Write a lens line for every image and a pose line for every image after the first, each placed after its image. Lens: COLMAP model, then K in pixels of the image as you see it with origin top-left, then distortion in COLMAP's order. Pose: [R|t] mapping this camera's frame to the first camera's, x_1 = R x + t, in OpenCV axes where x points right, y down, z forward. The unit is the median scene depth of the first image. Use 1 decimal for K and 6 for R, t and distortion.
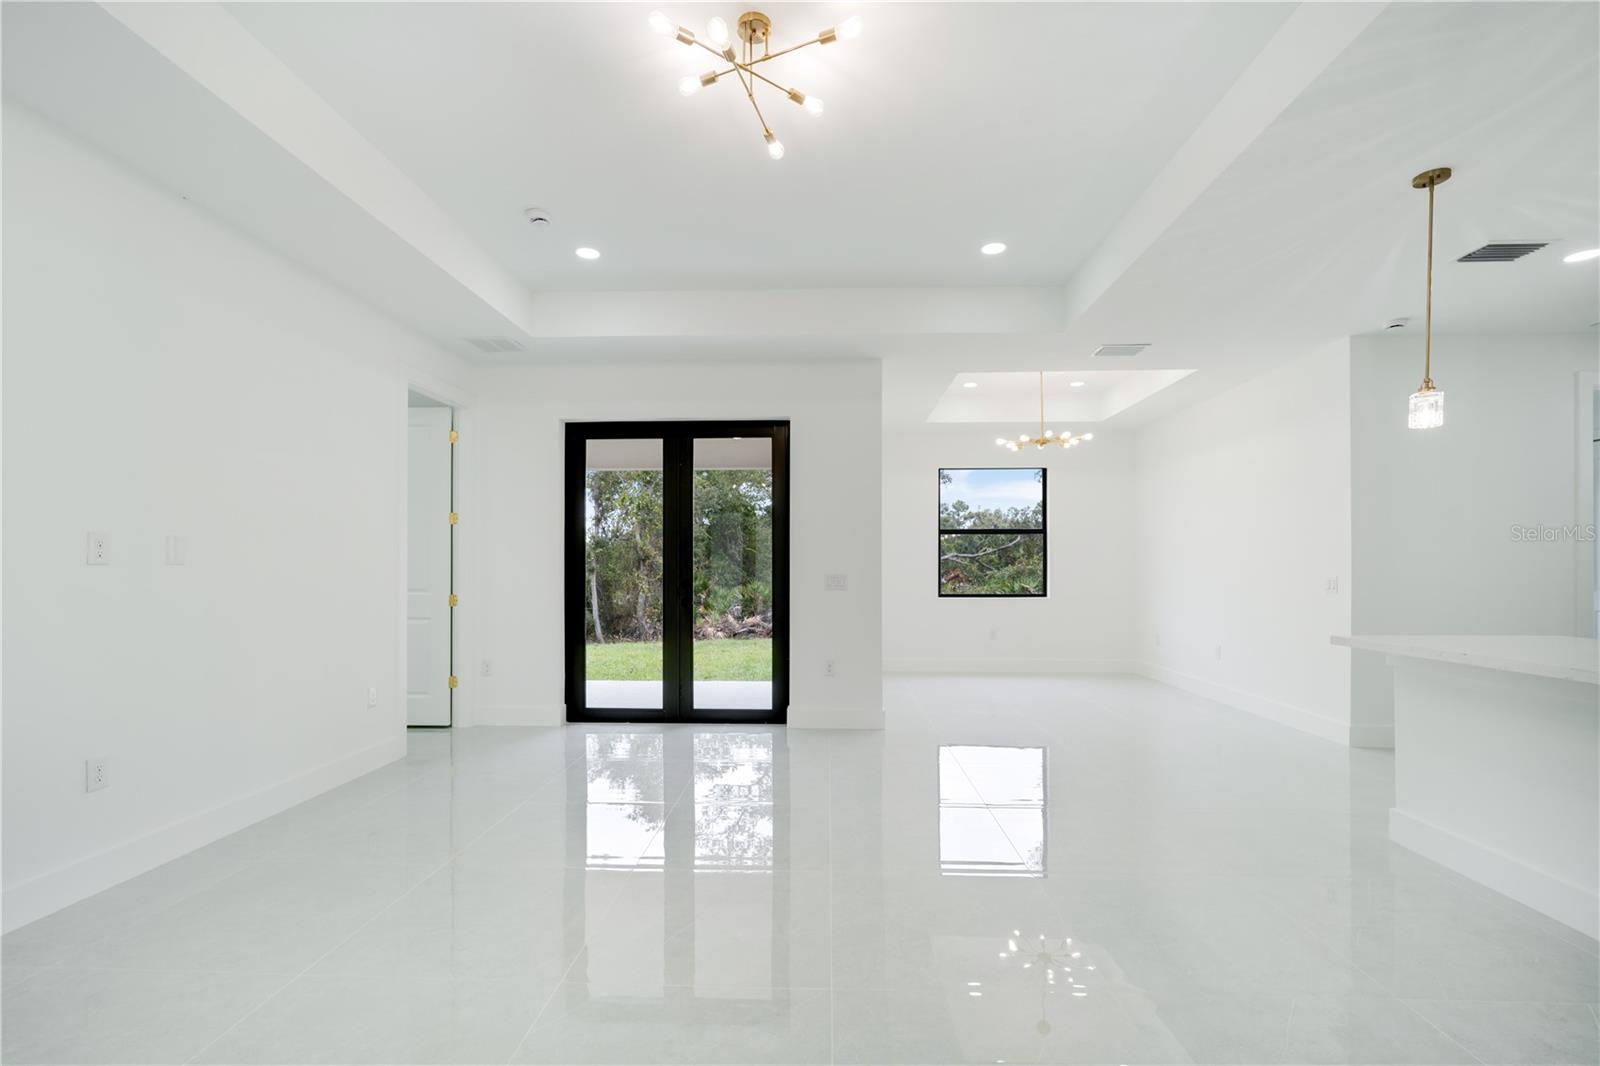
lens RADIAL K [[707.3, 0, 785.4], [0, 707.3, 559.6], [0, 0, 1]] dist [-0.000712, 0.000088]
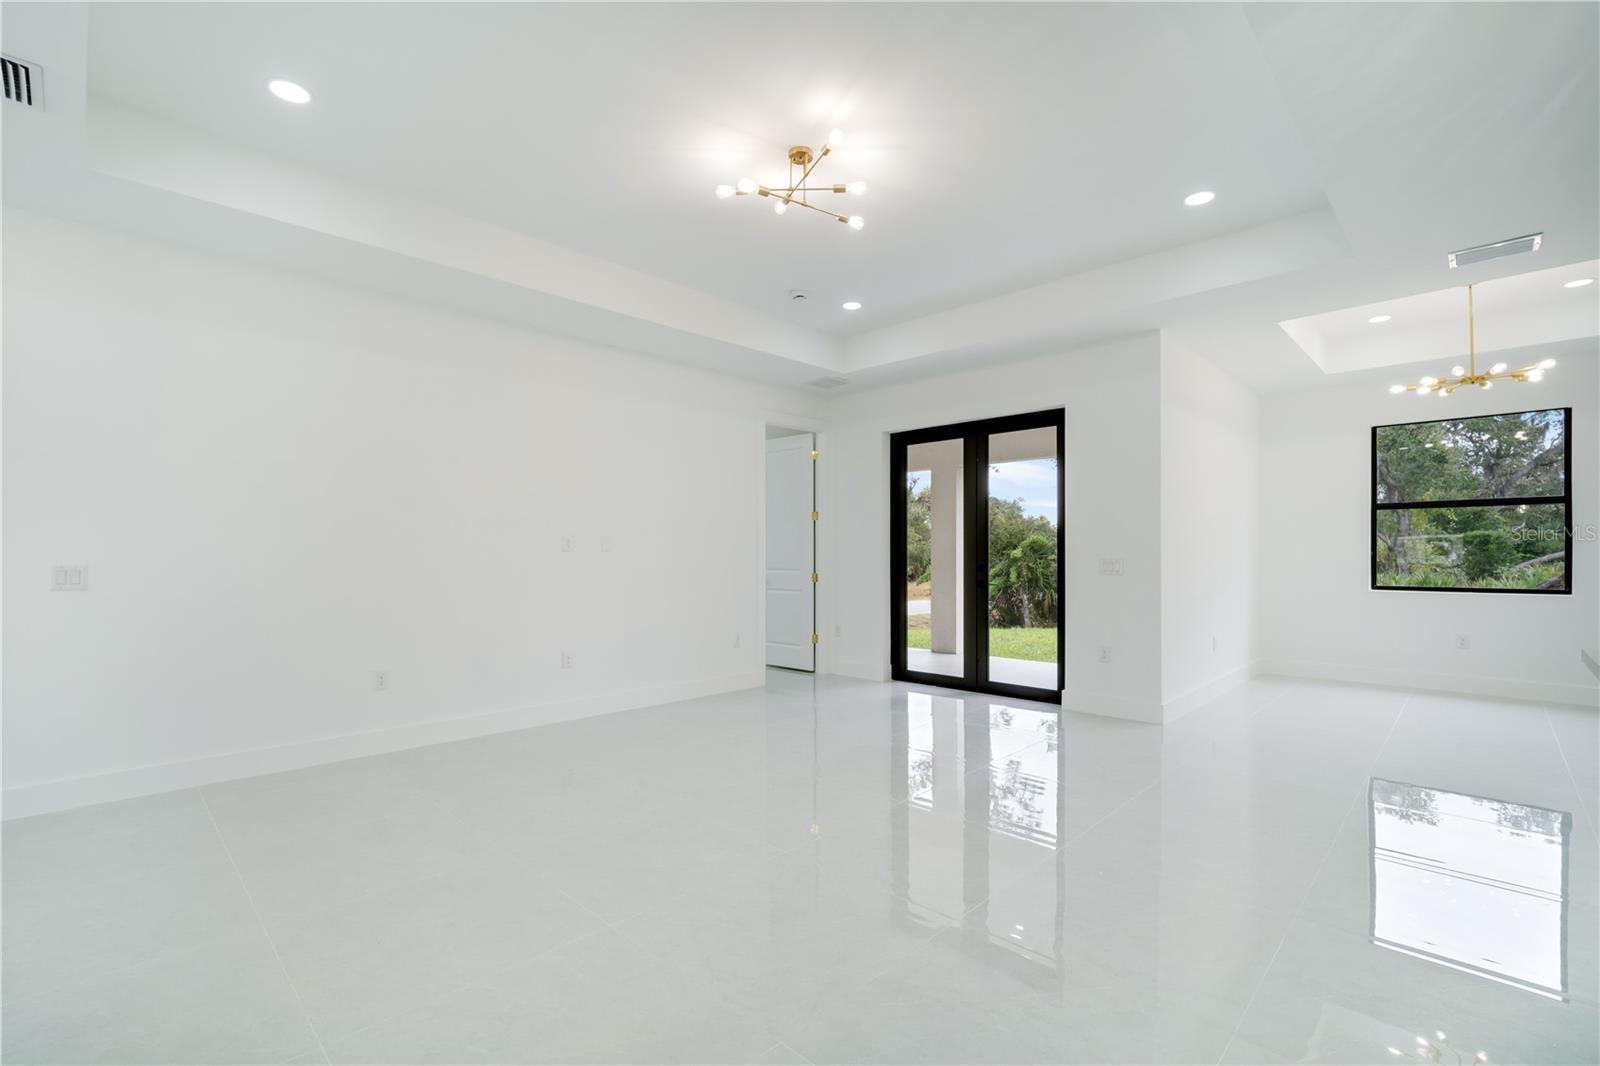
lens RADIAL K [[700.7, 0, 804.2], [0, 700.7, 547.3], [0, 0, 1]] dist [-0.002203, -0.000037]
pose [[0.752102, -0.006173, -0.659017, 0.372622], [0.008521, 0.999964, 0.000358, 0.000199], [0.658991, -0.005885, 0.752128, -0.004608]]
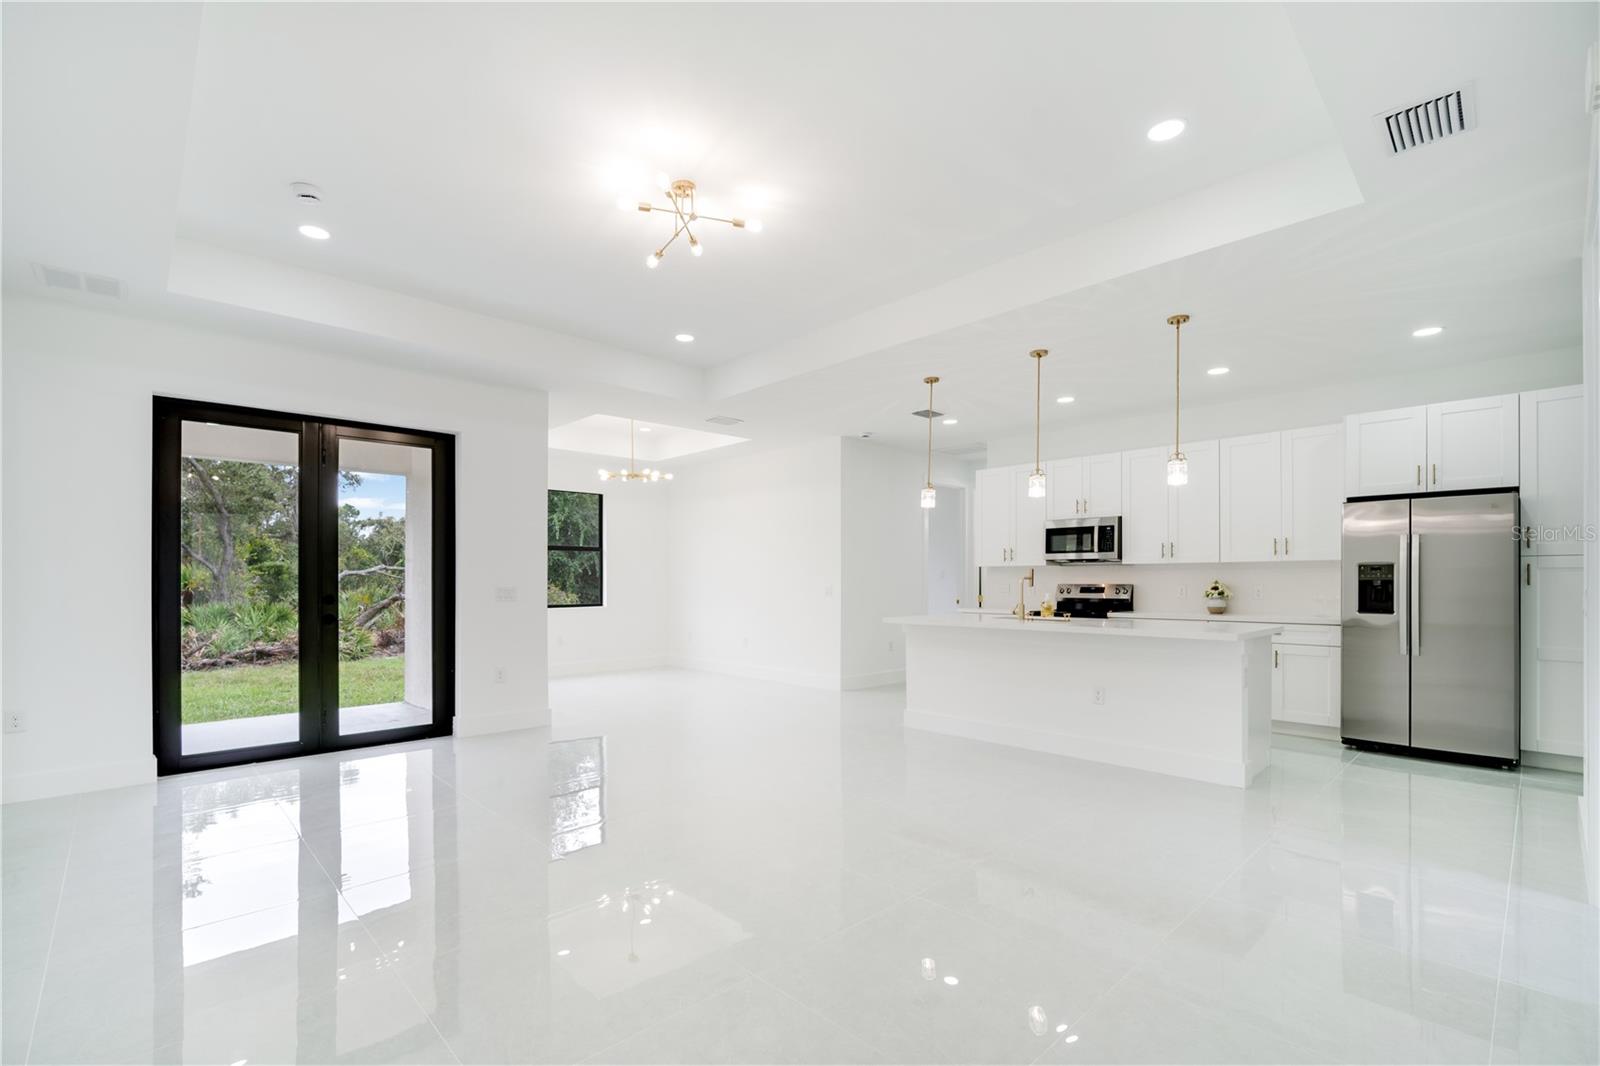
lens RADIAL K [[720.6, 0, 772.7], [0, 720.6, 577.4], [0, 0, 1]] dist [0.001006, 0.000221]
pose [[0.706925, 0.001638, 0.707287, -0.392109], [-0.006413, 0.999971, 0.004093, -0.000311], [-0.707260, -0.007430, 0.706915, -0.047178]]
